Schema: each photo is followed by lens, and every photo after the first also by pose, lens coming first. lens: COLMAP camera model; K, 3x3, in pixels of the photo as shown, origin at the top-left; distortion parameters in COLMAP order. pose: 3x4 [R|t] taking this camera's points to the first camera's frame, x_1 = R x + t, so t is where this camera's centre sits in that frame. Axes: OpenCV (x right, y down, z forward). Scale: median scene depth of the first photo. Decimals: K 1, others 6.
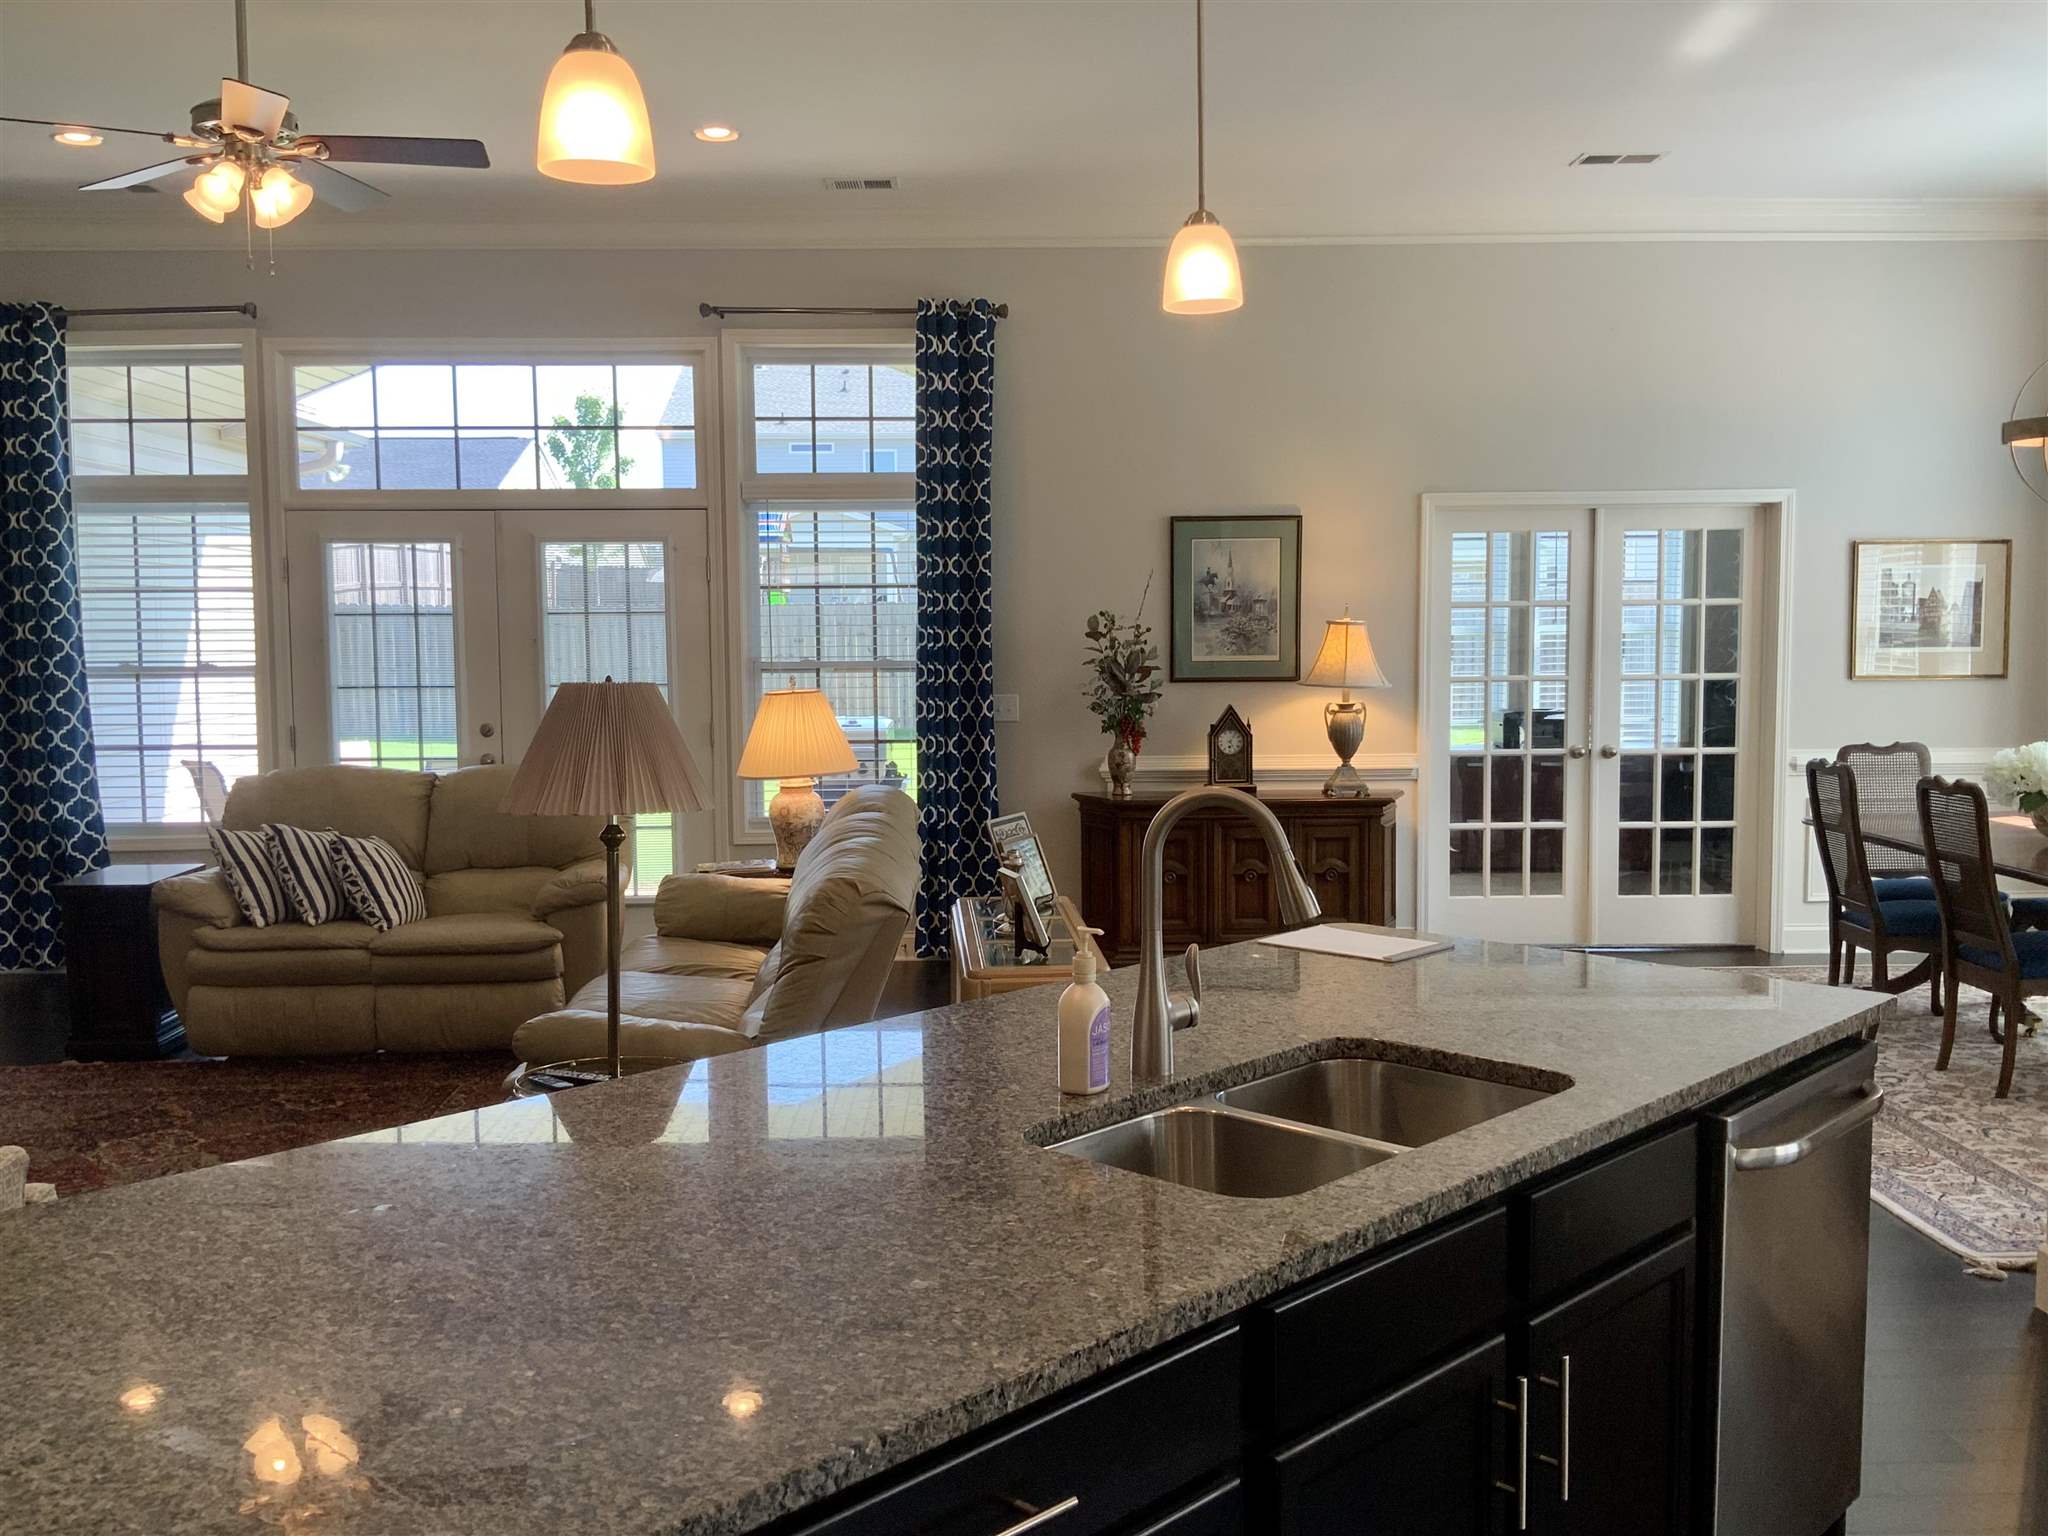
lens RADIAL K [[1693.6, 0, 1024.0], [0, 1693.6, 768.0], [0, 0, 1]] dist [0.045188, -0.000132]
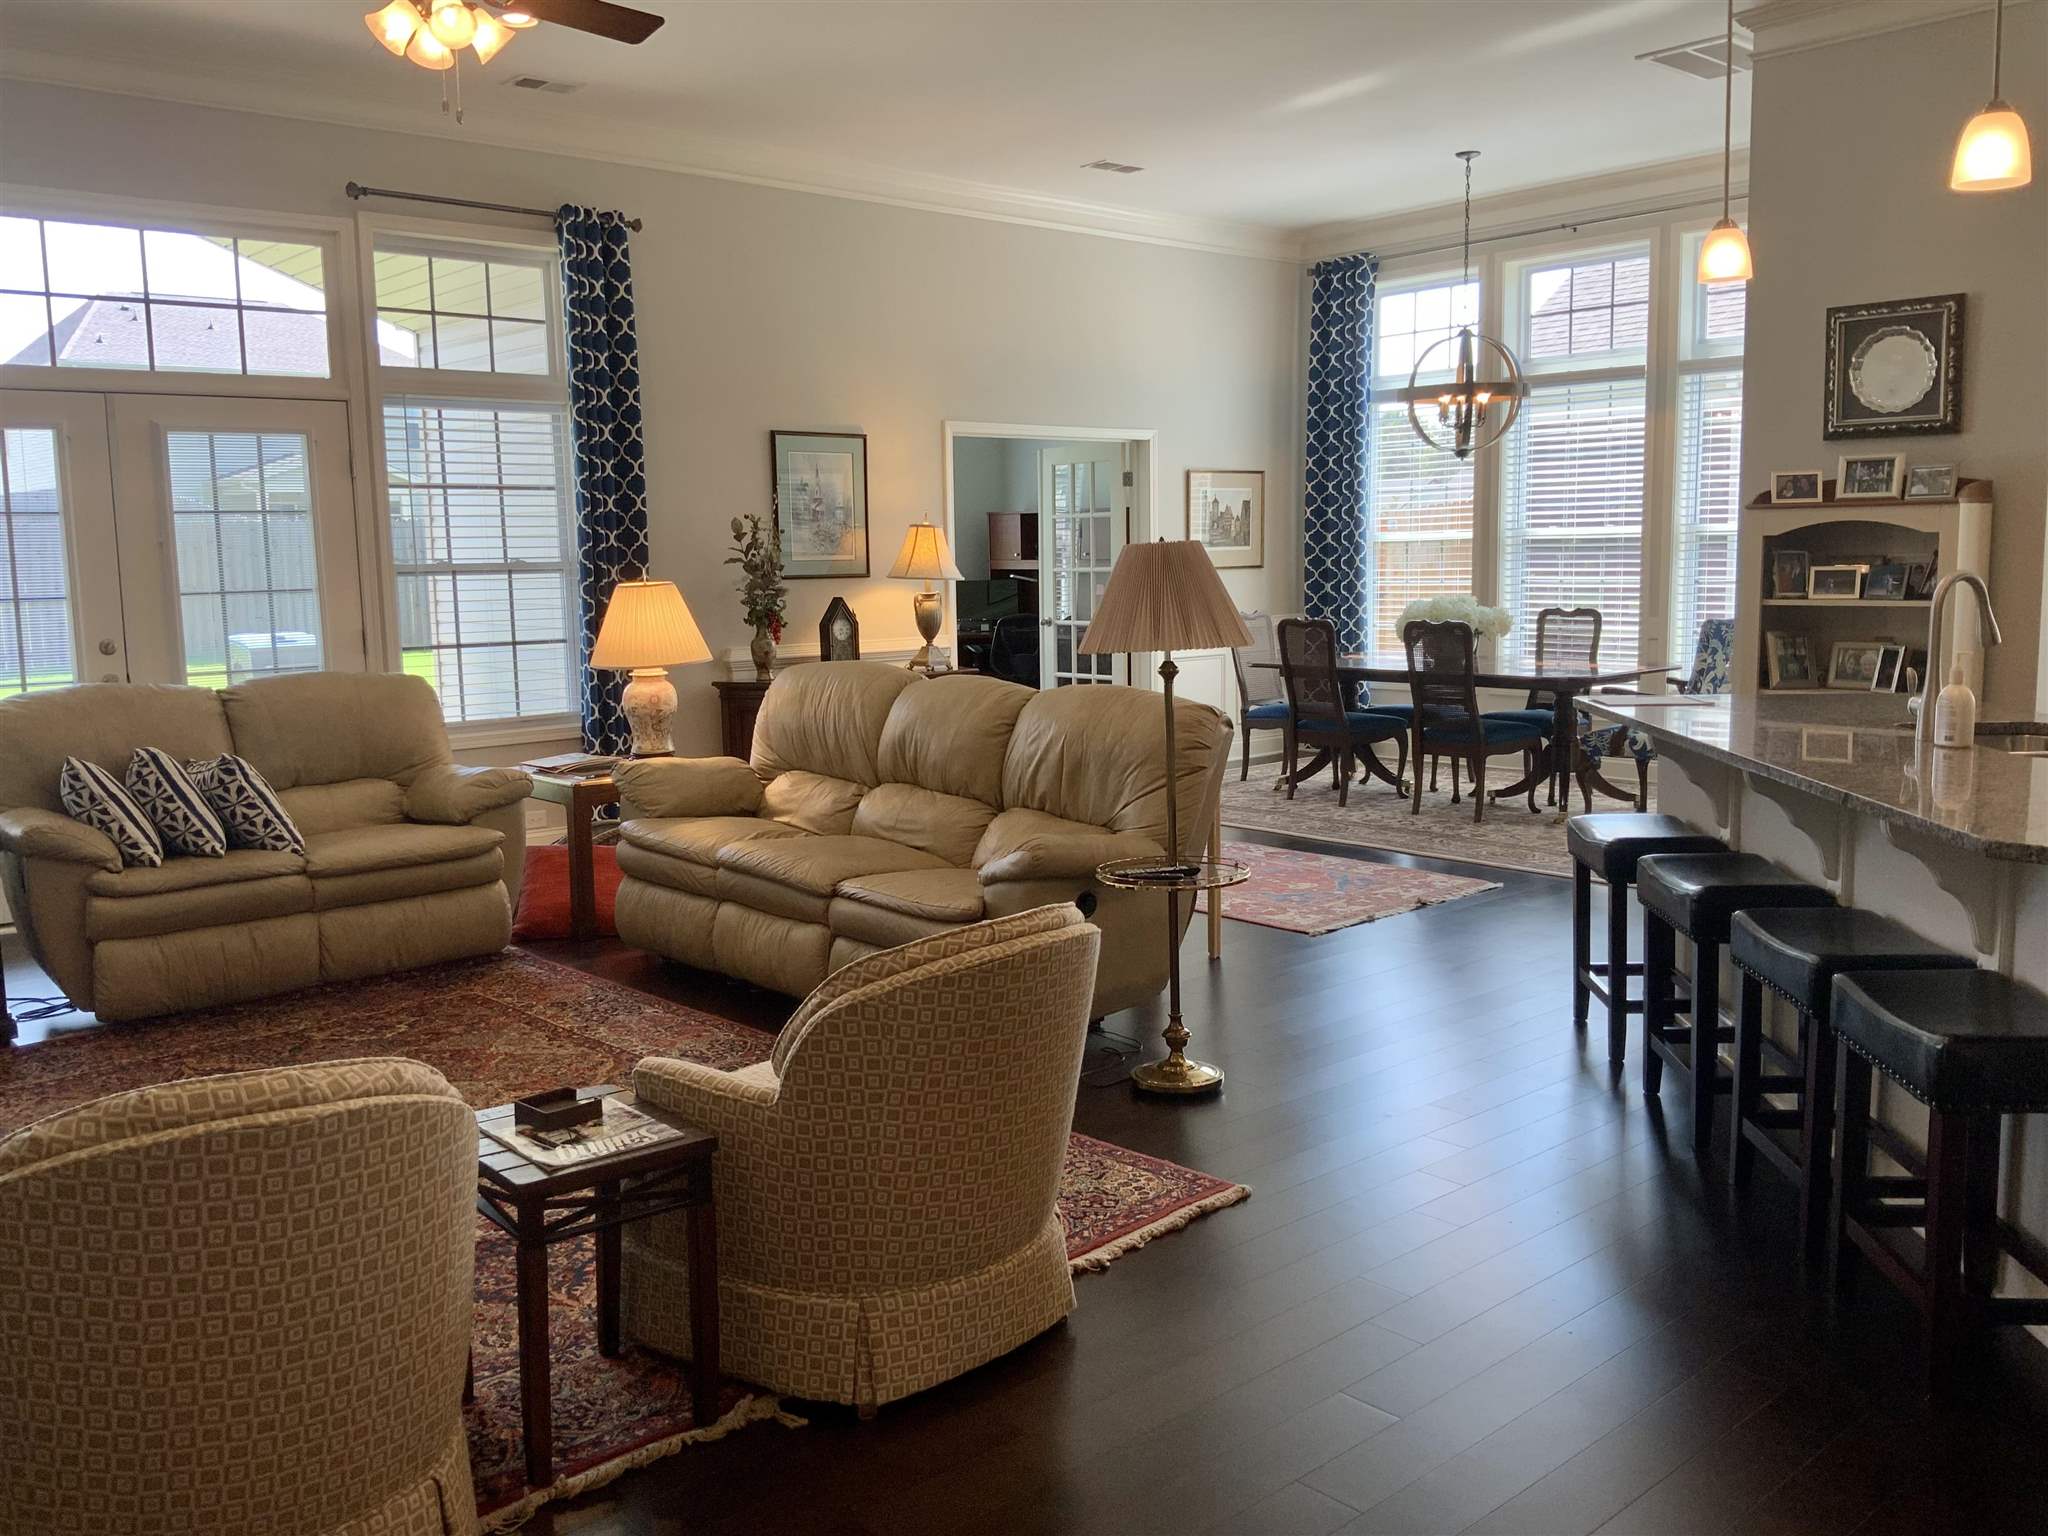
lens RADIAL K [[1714.6, 0, 1024.0], [0, 1714.6, 768.0], [0, 0, 1]] dist [0.050206, -0.103804]
pose [[0.763713, -0.089123, 0.639374, -0.537604], [0.064551, 0.996003, 0.061730, 0.014134], [-0.642320, -0.005871, 0.766414, 0.030387]]
